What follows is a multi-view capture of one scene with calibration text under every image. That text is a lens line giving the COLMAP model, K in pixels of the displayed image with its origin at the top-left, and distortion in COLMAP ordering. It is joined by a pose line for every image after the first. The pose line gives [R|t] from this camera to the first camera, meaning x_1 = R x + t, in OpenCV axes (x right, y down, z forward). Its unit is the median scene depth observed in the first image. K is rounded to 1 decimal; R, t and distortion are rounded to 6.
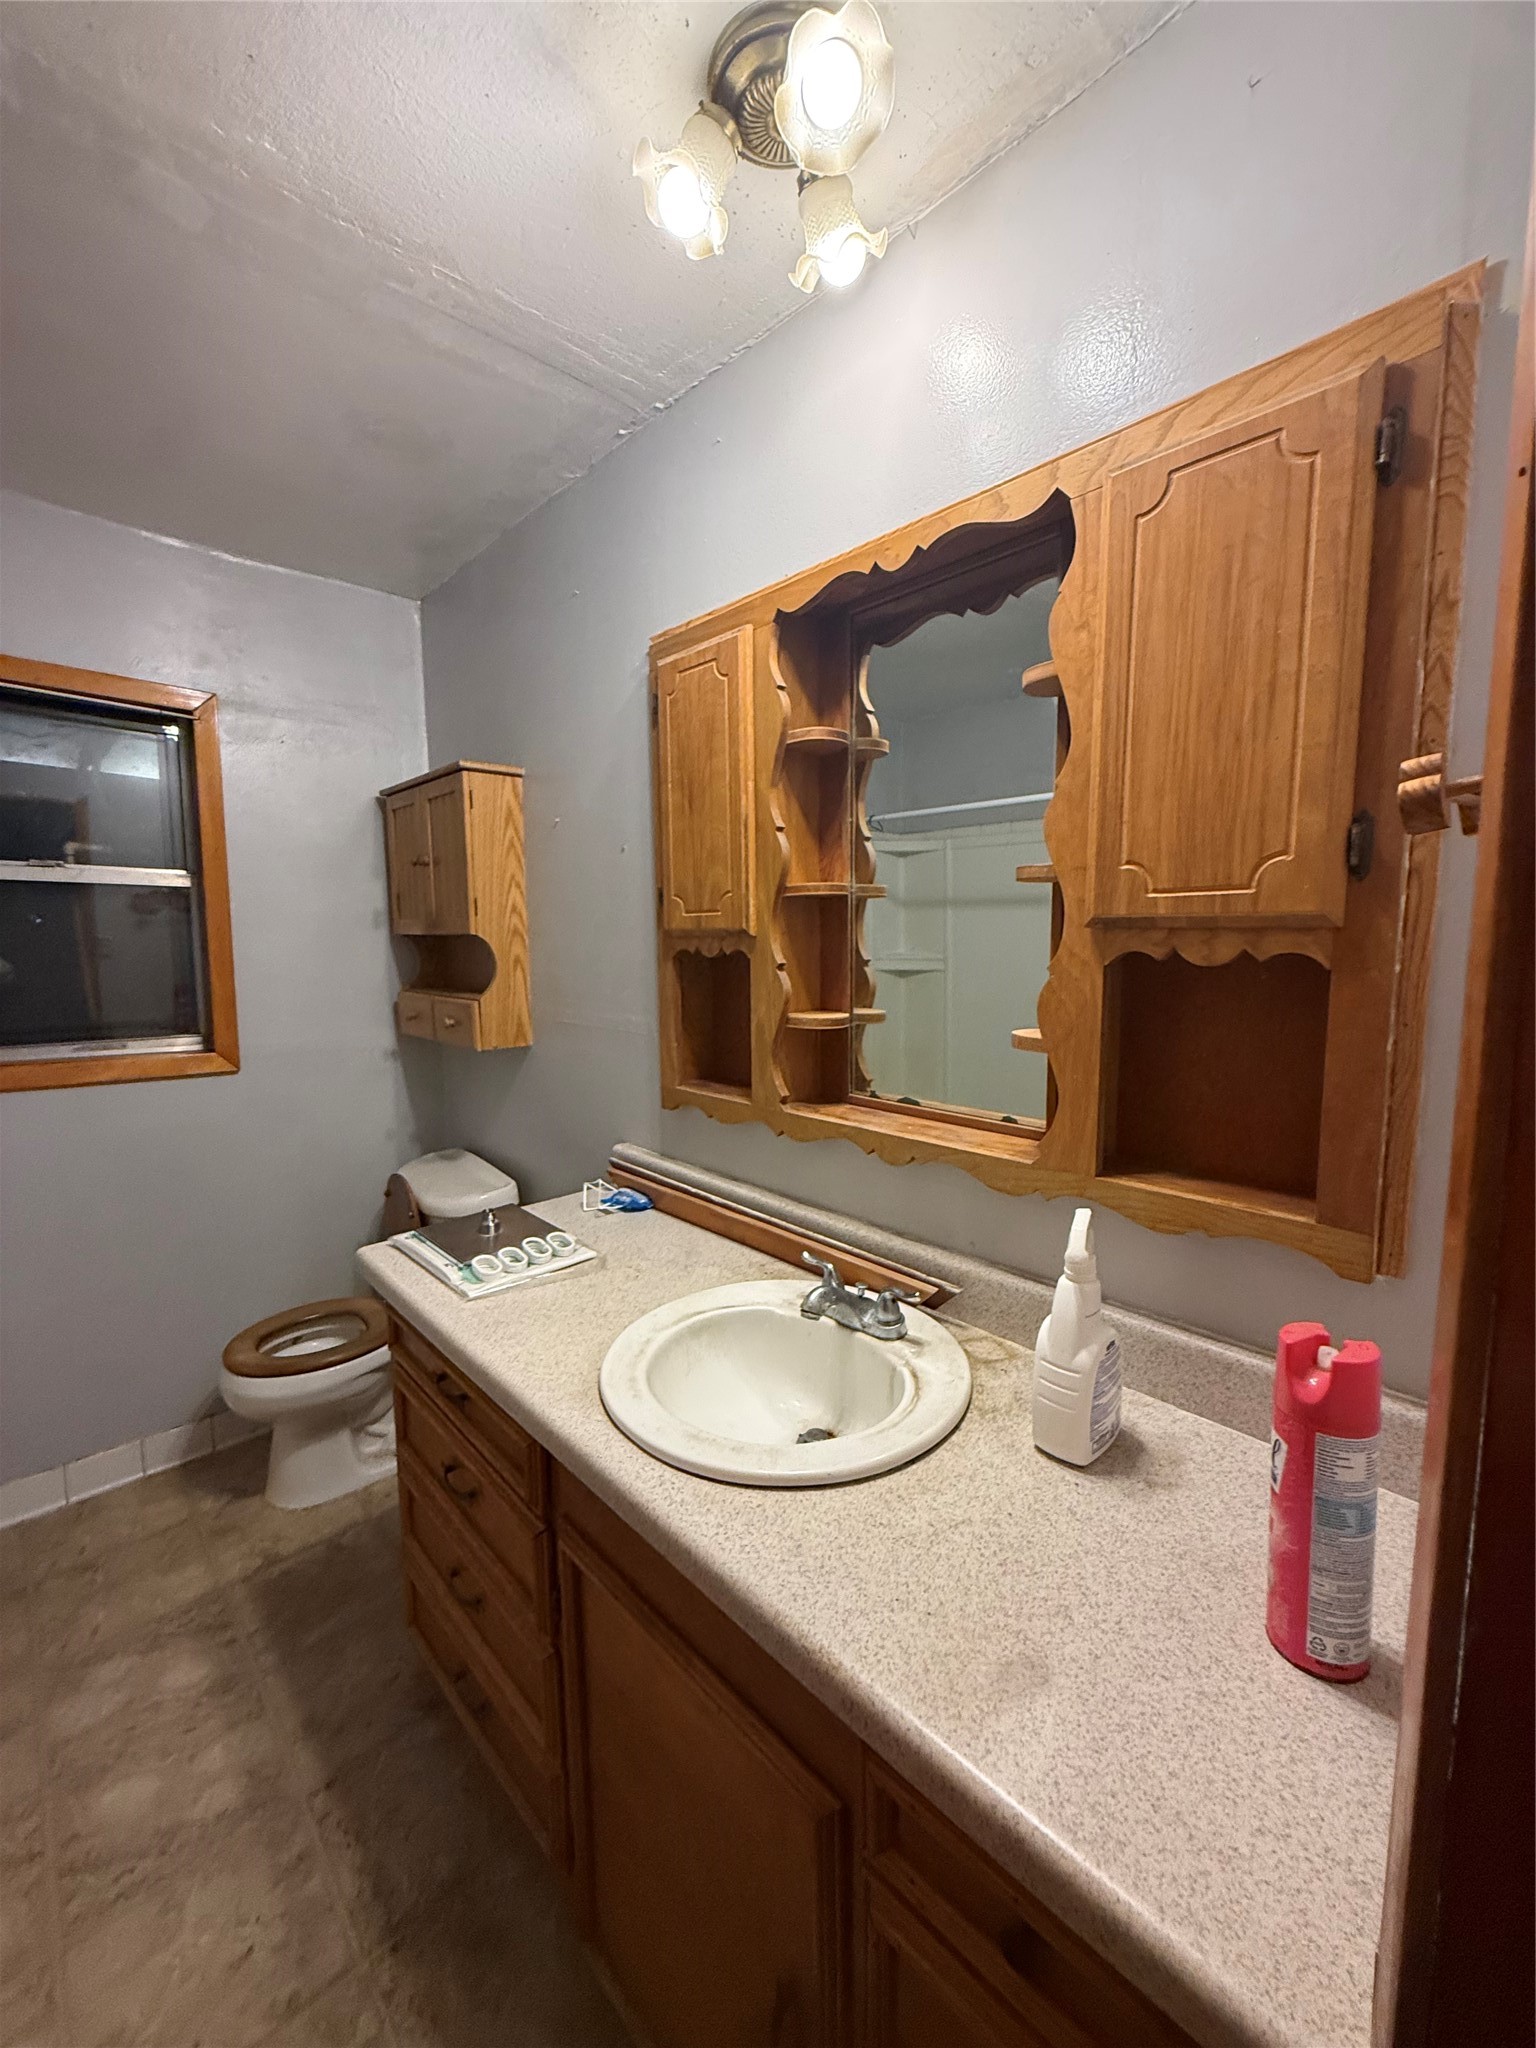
lens RADIAL K [[820.8, 0, 774.5], [0, 820.8, 1022.7], [0, 0, 1]] dist [0.000192, 0.000476]
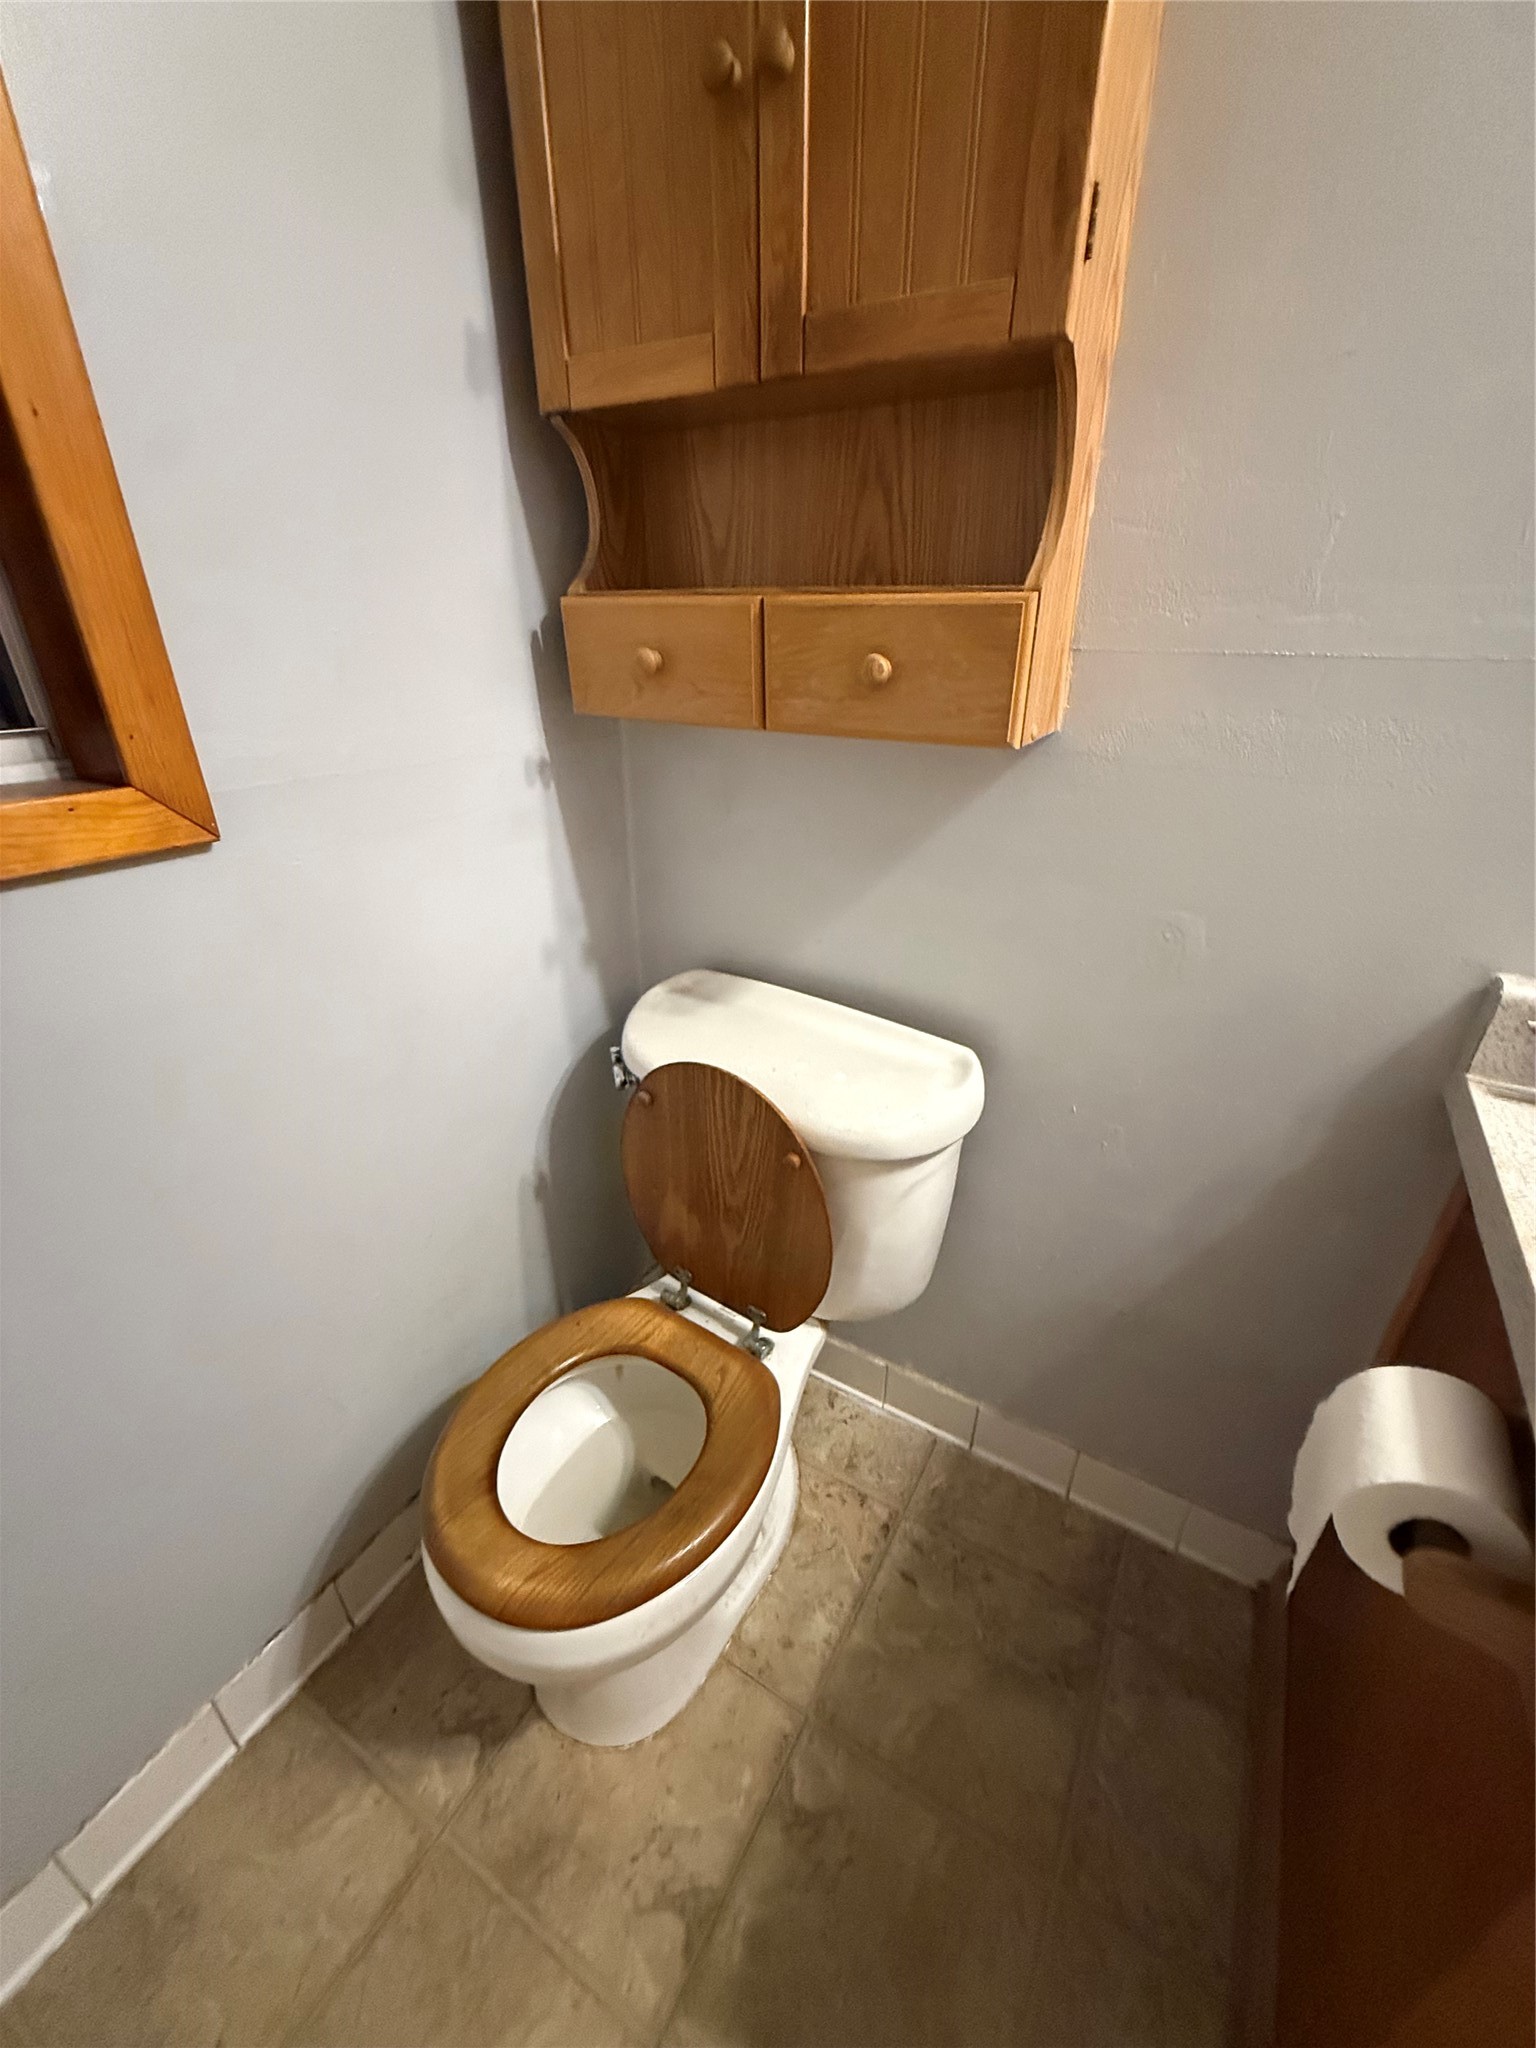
lens RADIAL K [[820.8, 0, 767.4], [0, 820.8, 1019.5], [0, 0, 1]] dist [0.000192, 0.000476]
pose [[0.962253, -0.115485, 0.246438, -0.562125], [0.022235, 0.935838, 0.351730, 0.015614], [-0.271245, -0.332974, 0.903081, 0.656435]]
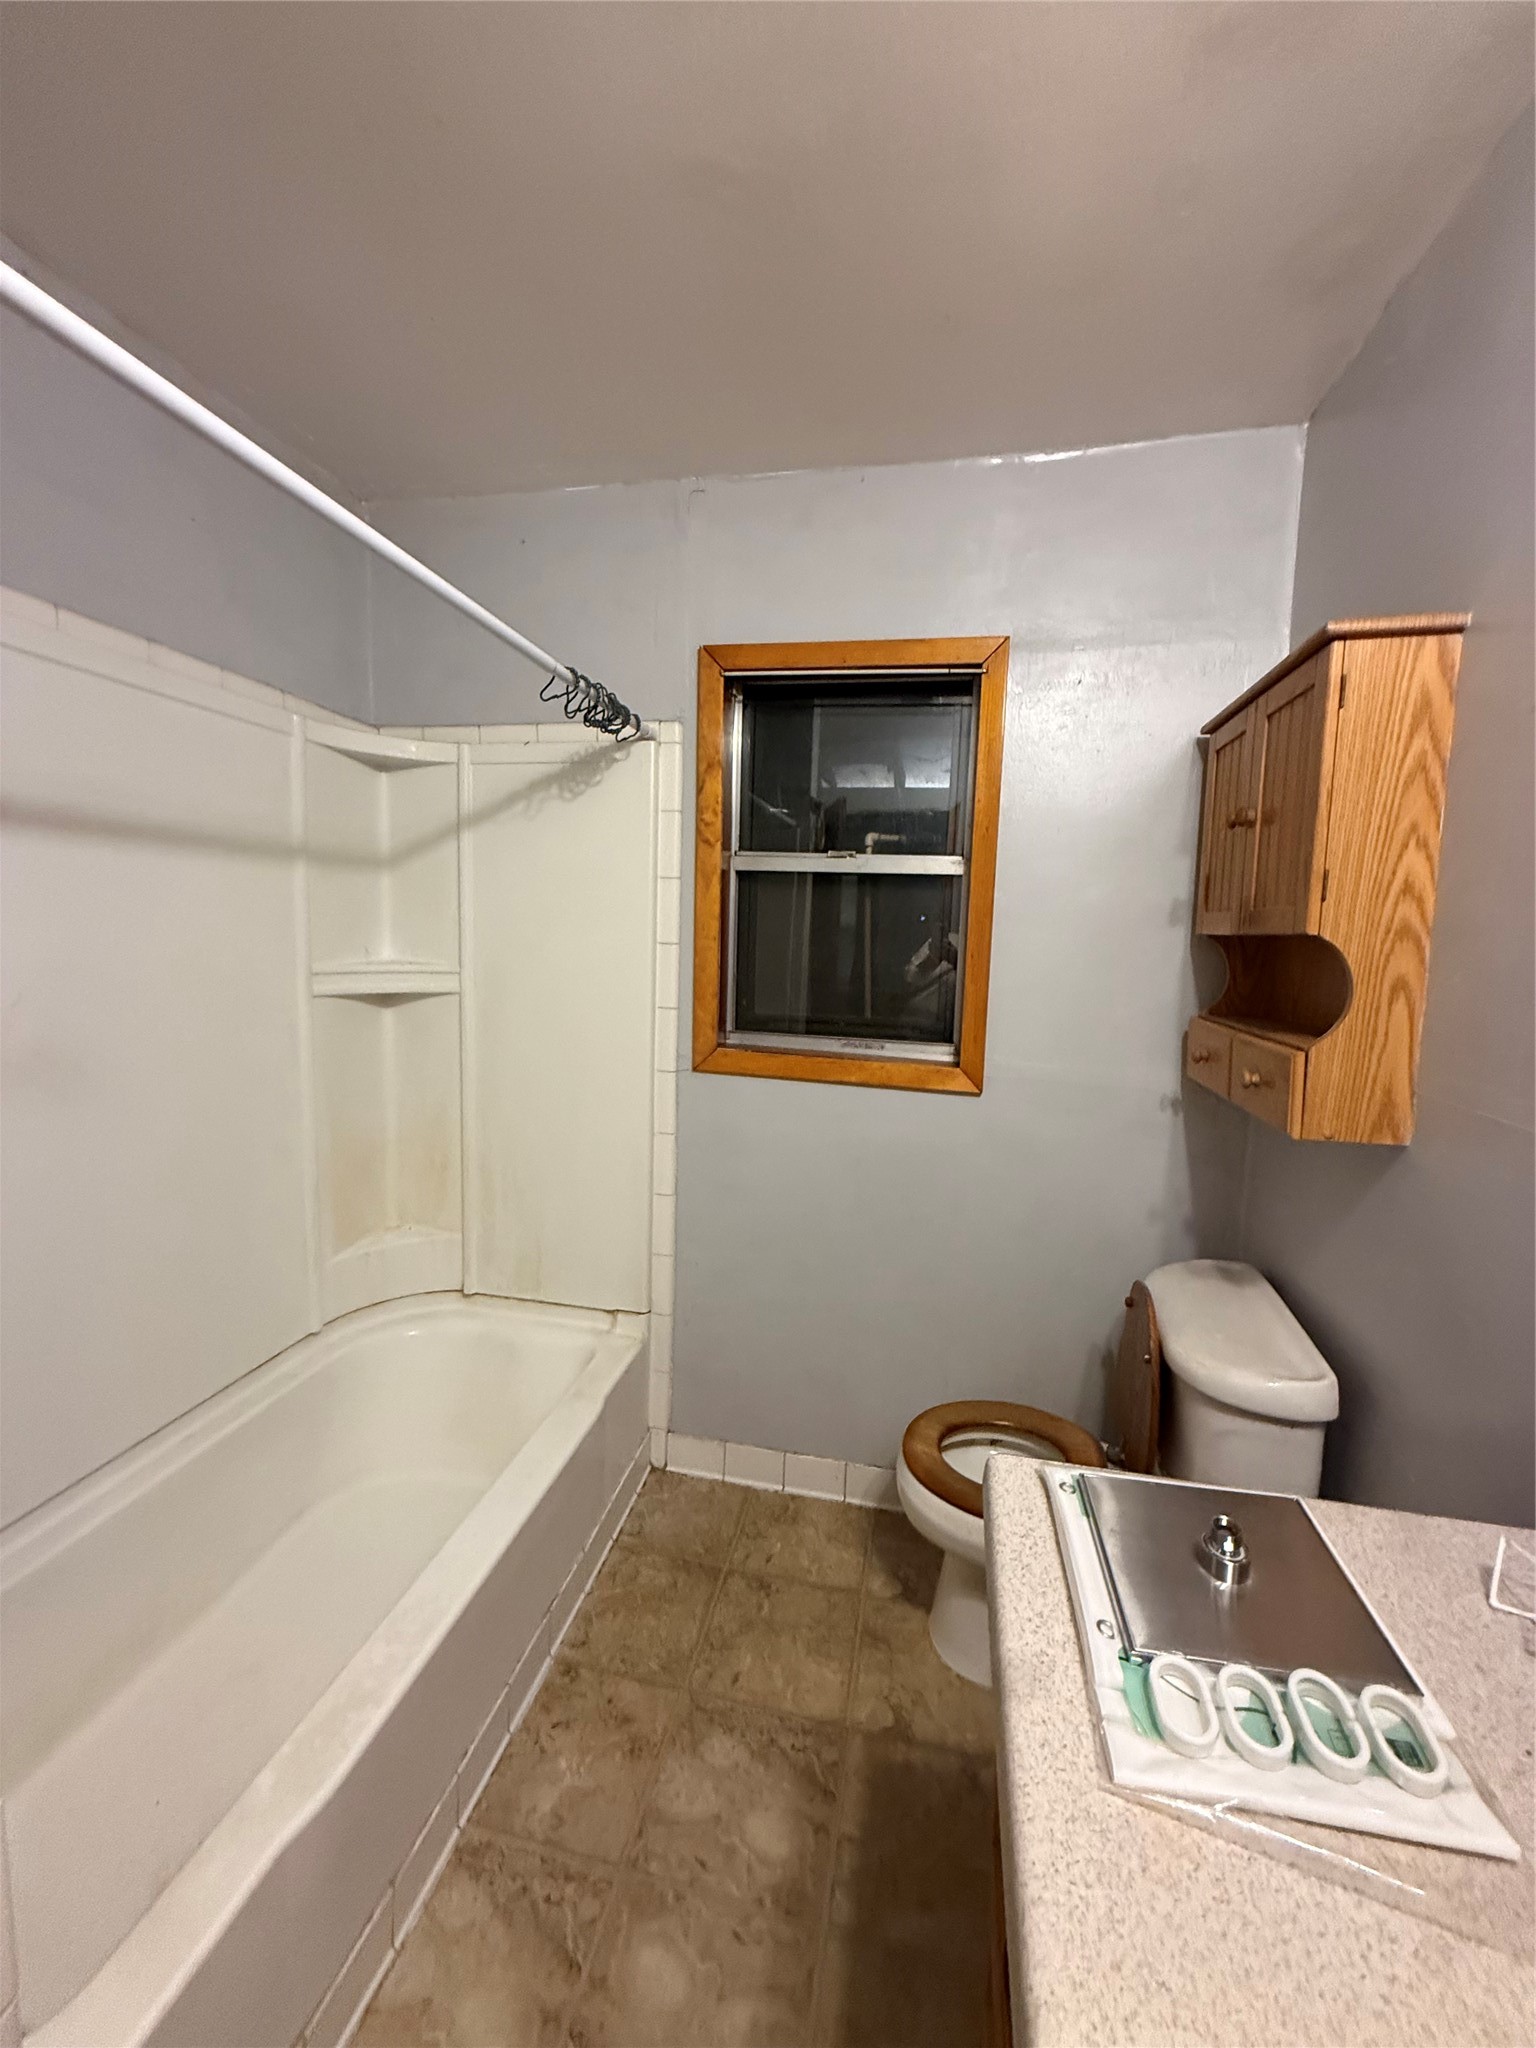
lens RADIAL K [[820.8, 0, 763.6], [0, 820.8, 1021.2], [0, 0, 1]] dist [0.000192, 0.000476]
pose [[0.557647, 0.105261, -0.823377, -0.102969], [-0.114263, 0.992219, 0.049459, -0.032057], [0.822176, 0.066501, 0.565335, 0.363212]]
